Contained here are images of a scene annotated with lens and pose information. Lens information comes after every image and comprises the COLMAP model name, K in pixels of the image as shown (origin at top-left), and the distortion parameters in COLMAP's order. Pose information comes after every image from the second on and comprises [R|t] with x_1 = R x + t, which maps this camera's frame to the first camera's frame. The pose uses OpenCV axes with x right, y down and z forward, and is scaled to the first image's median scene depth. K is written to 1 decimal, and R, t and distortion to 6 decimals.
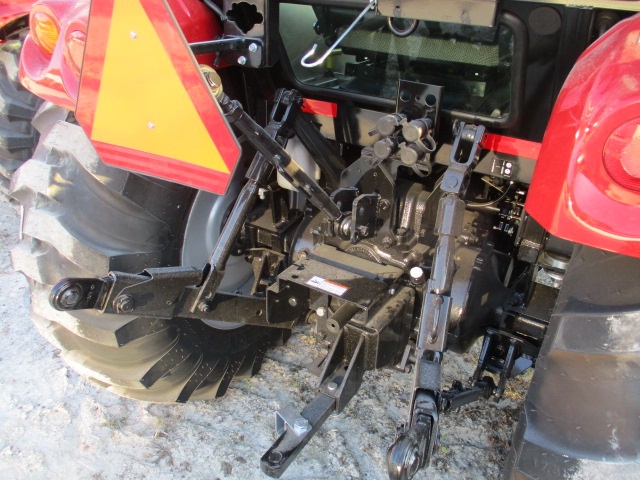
lens RADIAL K [[522.6, 0, 318.6], [0, 522.6, 228.2], [0, 0, 1]] dist [-0.040805, 0.010229]
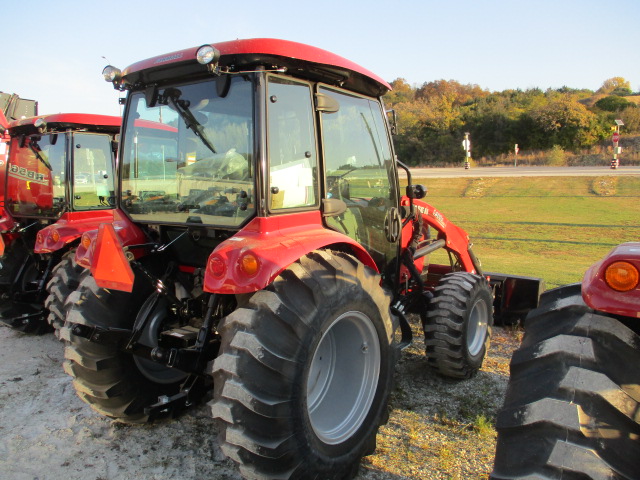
lens RADIAL K [[522.6, 0, 318.6], [0, 522.6, 228.2], [0, 0, 1]] dist [-0.040805, 0.010229]
pose [[0.995659, -0.039413, -0.084317, 0.864369], [0.005052, 0.927466, -0.373872, 0.537366], [0.092937, 0.371823, 0.923640, -1.351078]]
